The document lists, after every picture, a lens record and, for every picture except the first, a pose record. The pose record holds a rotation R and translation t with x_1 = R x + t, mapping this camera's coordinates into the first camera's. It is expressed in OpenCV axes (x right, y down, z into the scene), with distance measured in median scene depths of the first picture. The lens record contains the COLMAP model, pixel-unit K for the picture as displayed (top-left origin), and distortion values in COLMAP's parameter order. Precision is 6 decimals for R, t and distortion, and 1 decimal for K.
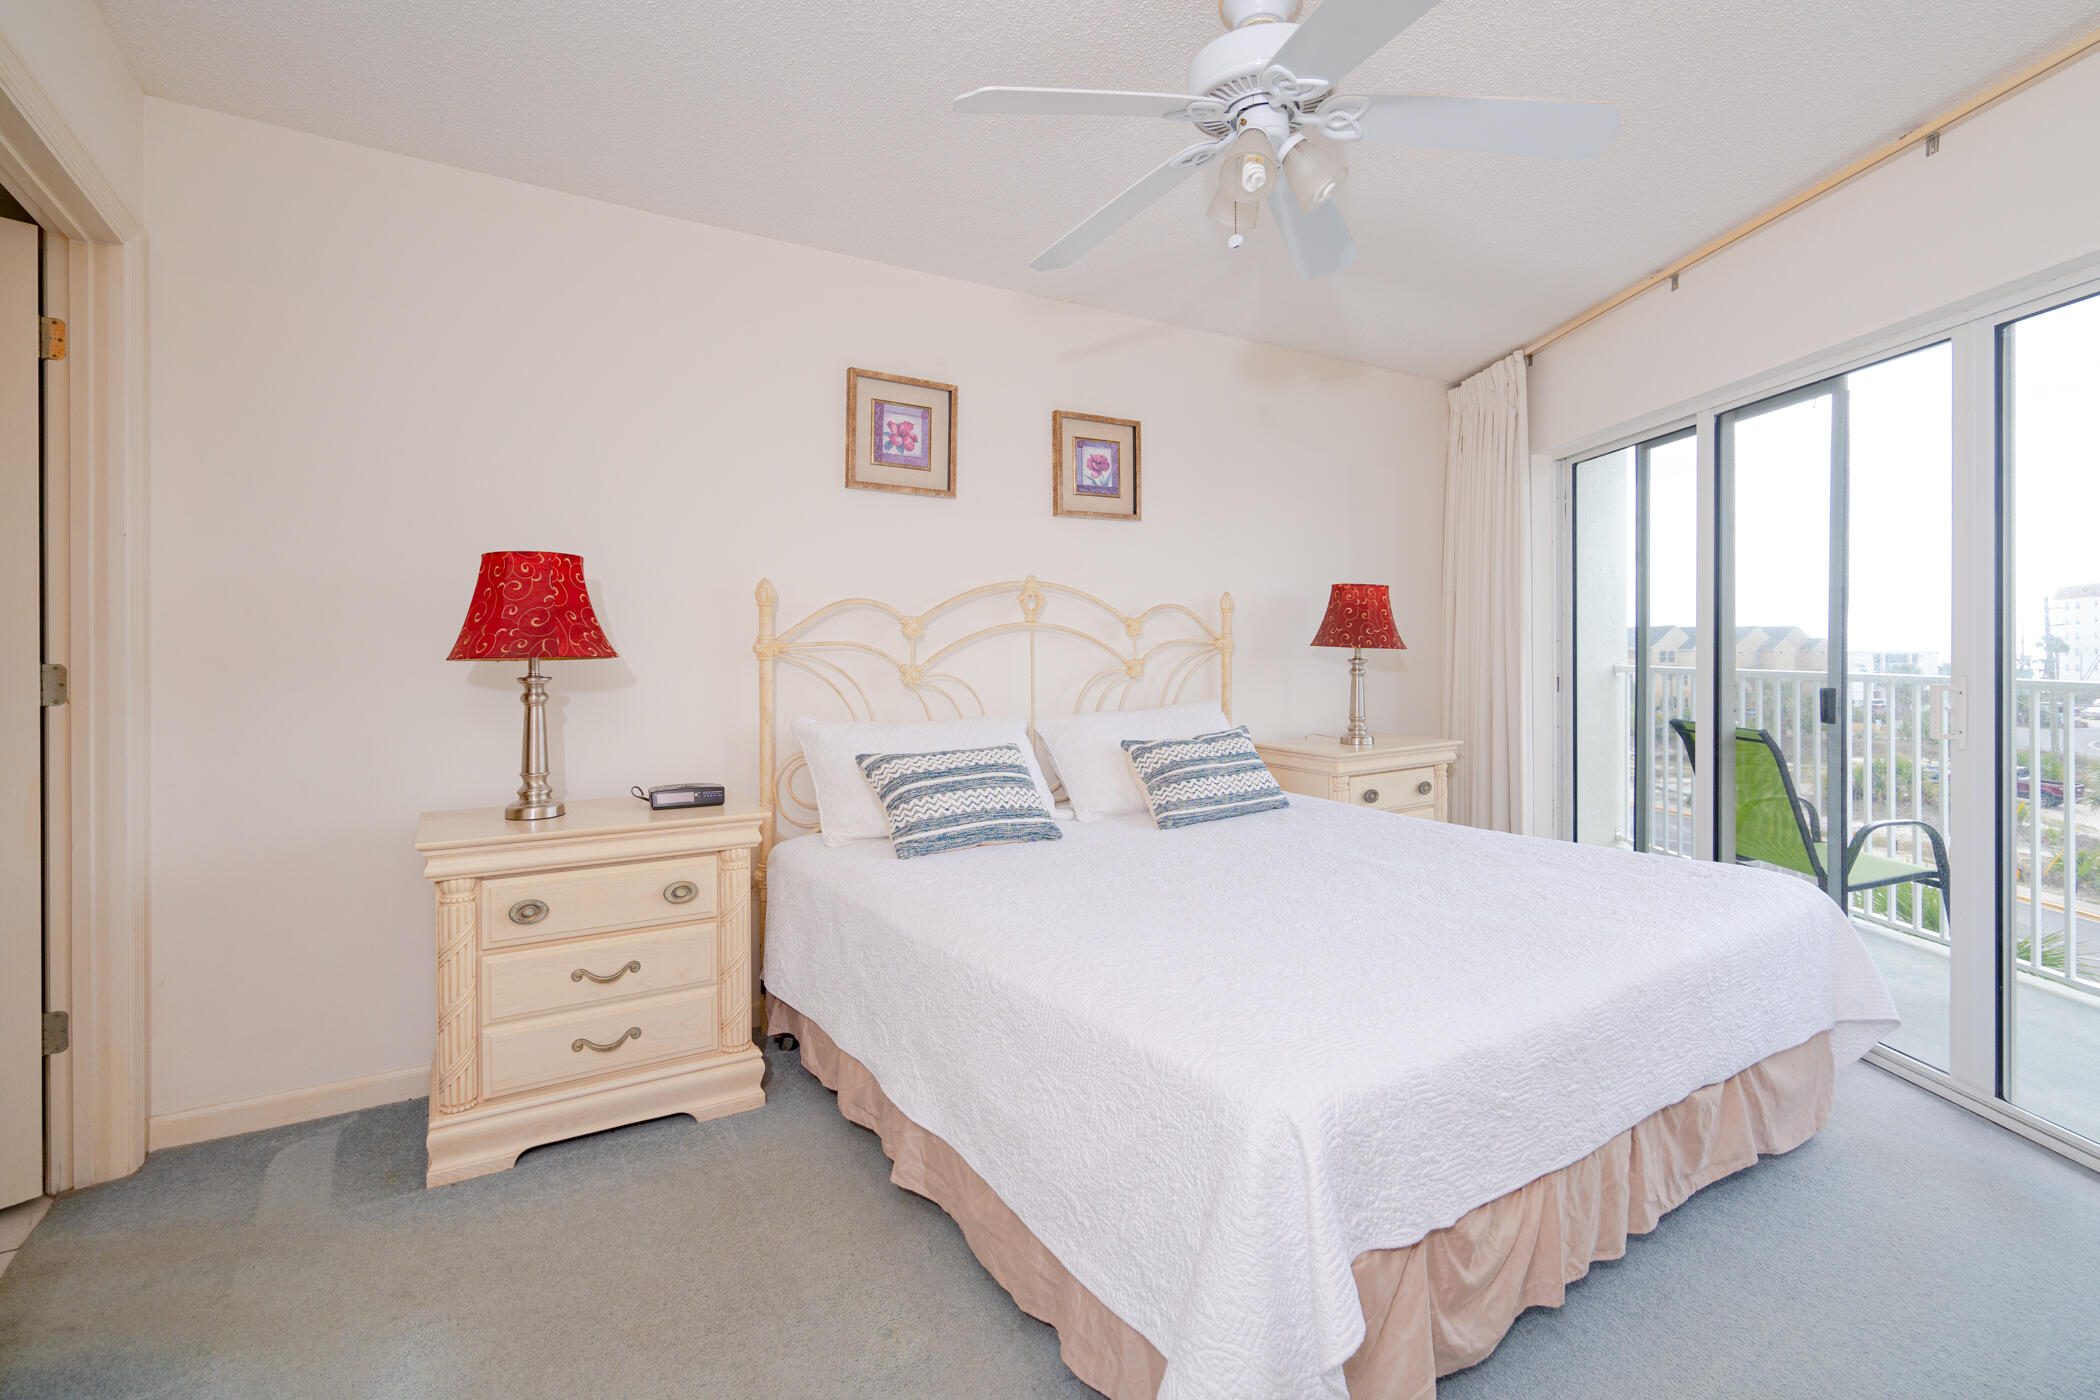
lens RADIAL K [[932.9, 0, 1035.9], [0, 932.9, 646.8], [0, 0, 1]] dist [-0.018611, 0.000149]
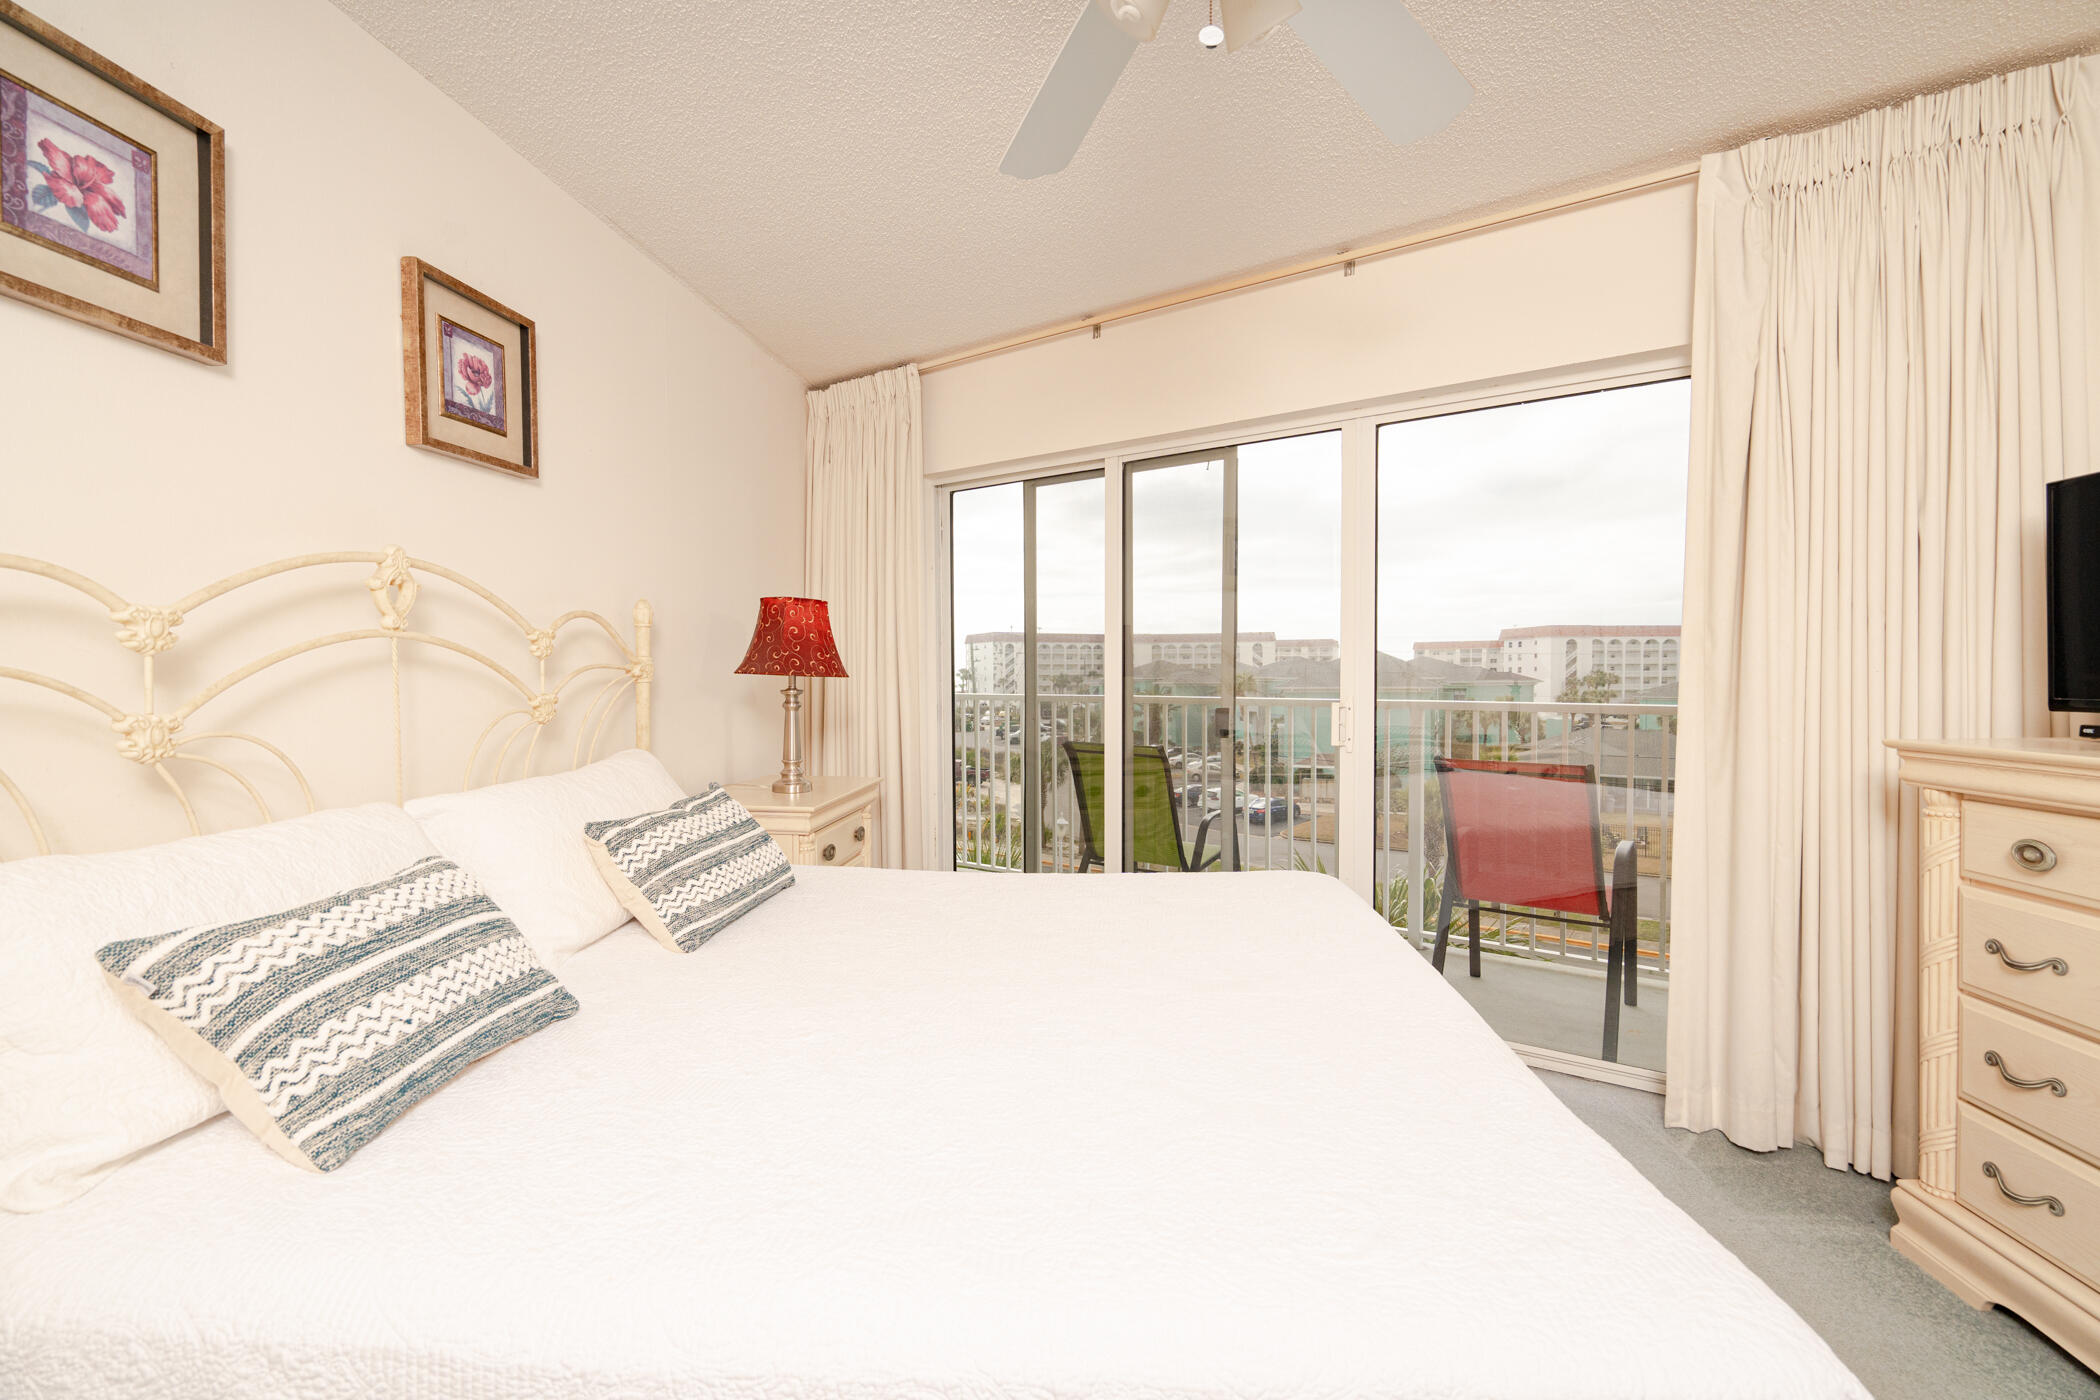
lens RADIAL K [[946.3, 0, 1047.2], [0, 946.3, 694.9], [0, 0, 1]] dist [-0.002133, 0.000974]
pose [[0.609632, -0.019483, 0.792445, -0.224824], [0.005986, 0.999783, 0.019976, 0.002921], [-0.792662, -0.007435, 0.609616, 0.379410]]
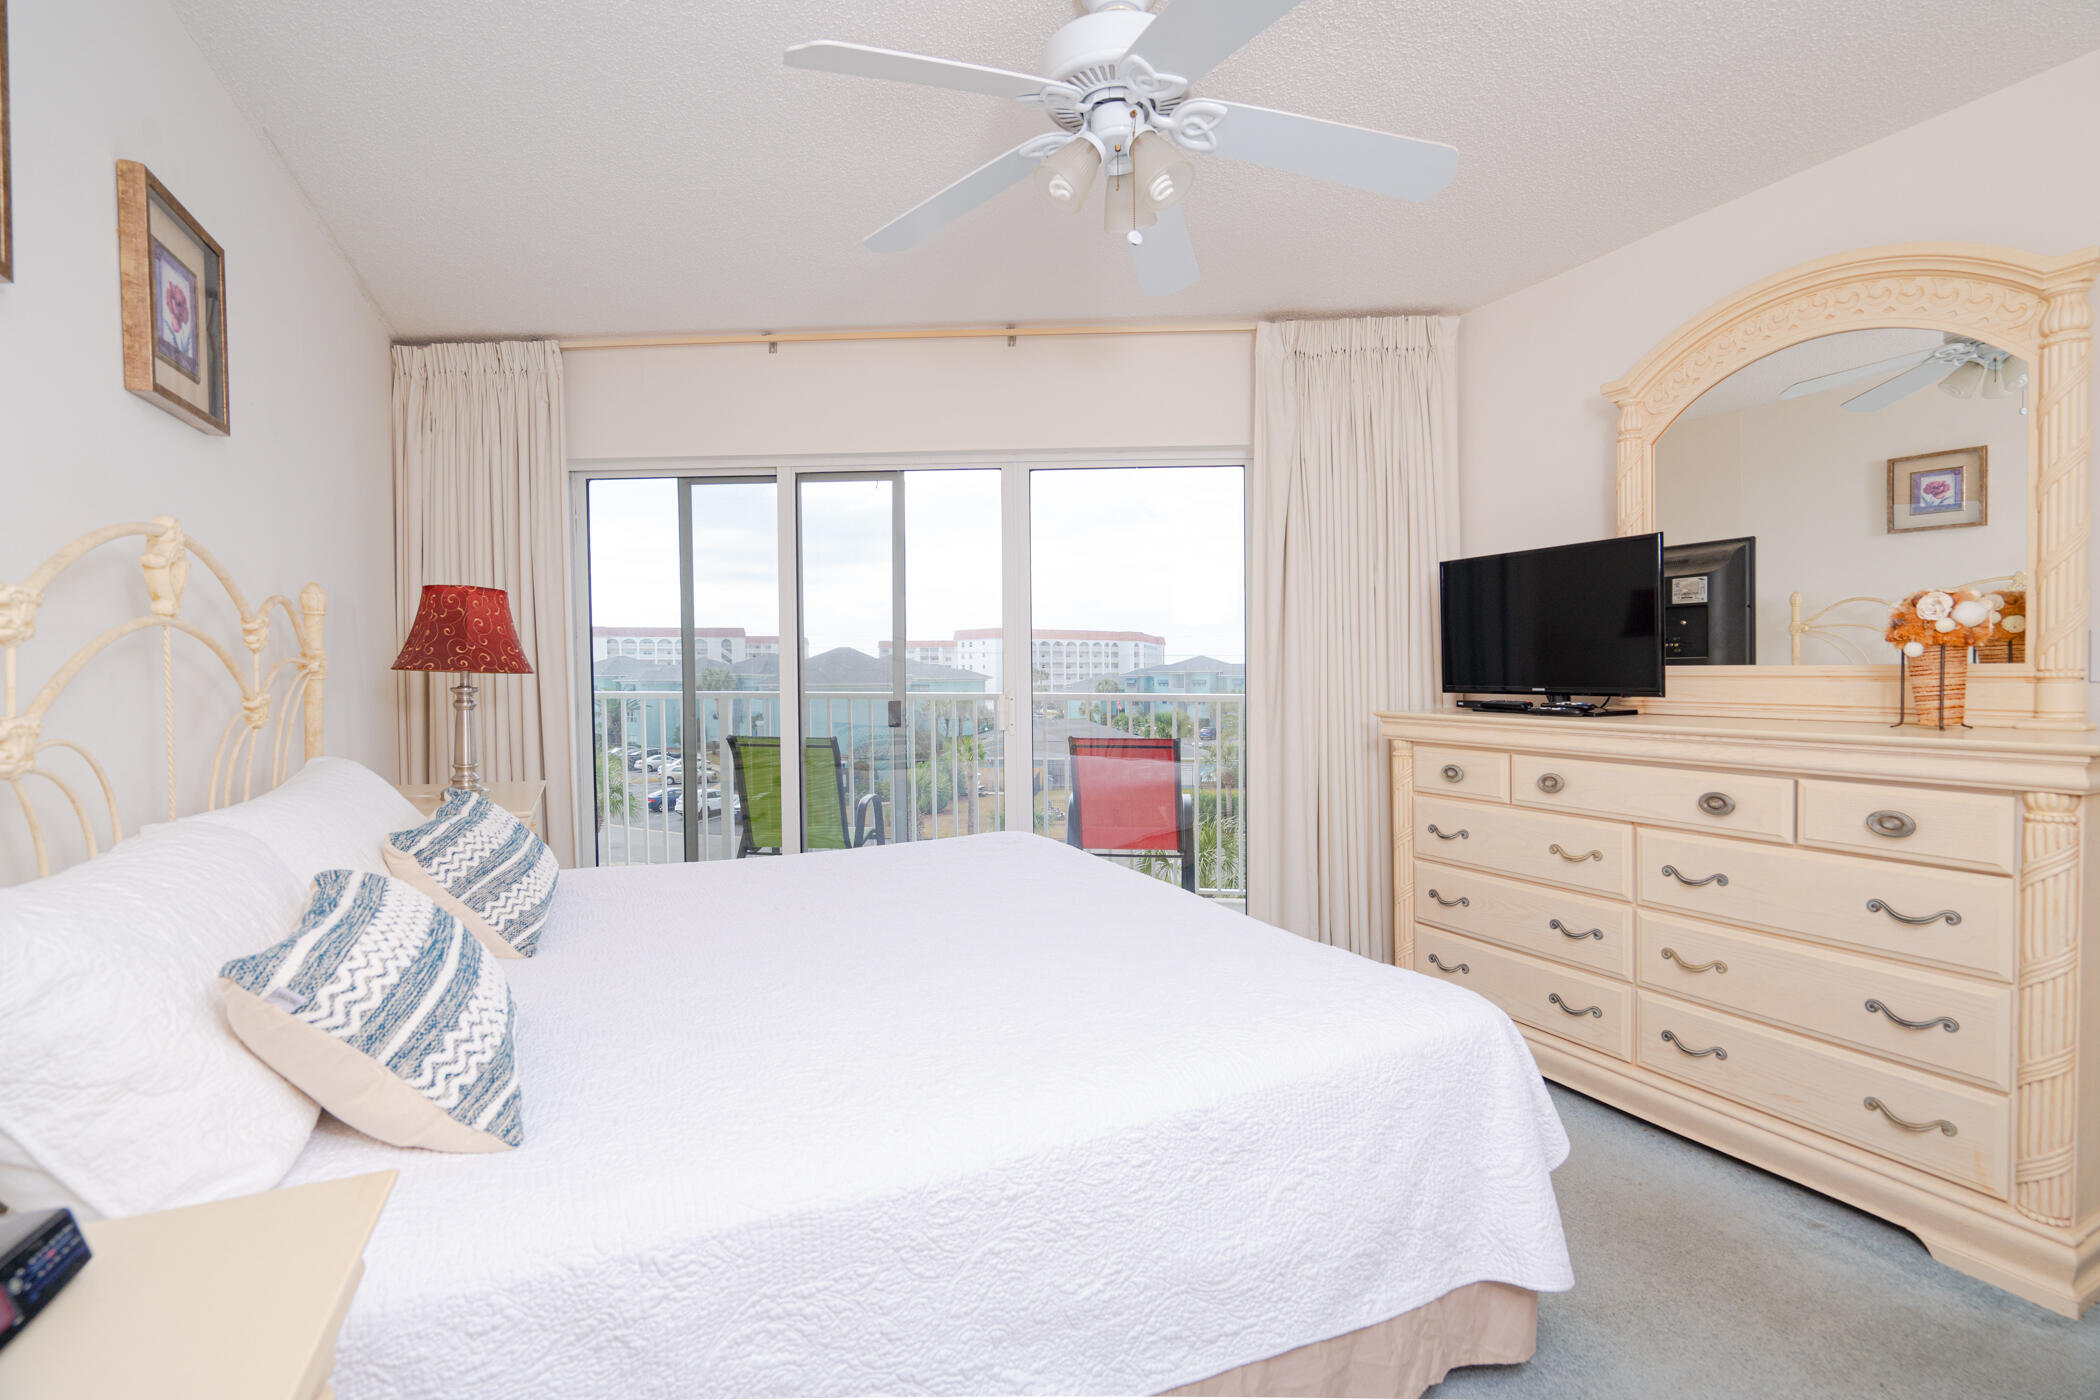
lens RADIAL K [[954.1, 0, 1039.2], [0, 954.1, 677.0], [0, 0, 1]] dist [0.000210, 0.000364]
pose [[0.113457, -0.007988, 0.993511, -0.447028], [0.004724, 0.999961, 0.007500, 0.001573], [-0.993532, 0.003843, 0.113490, 0.553228]]
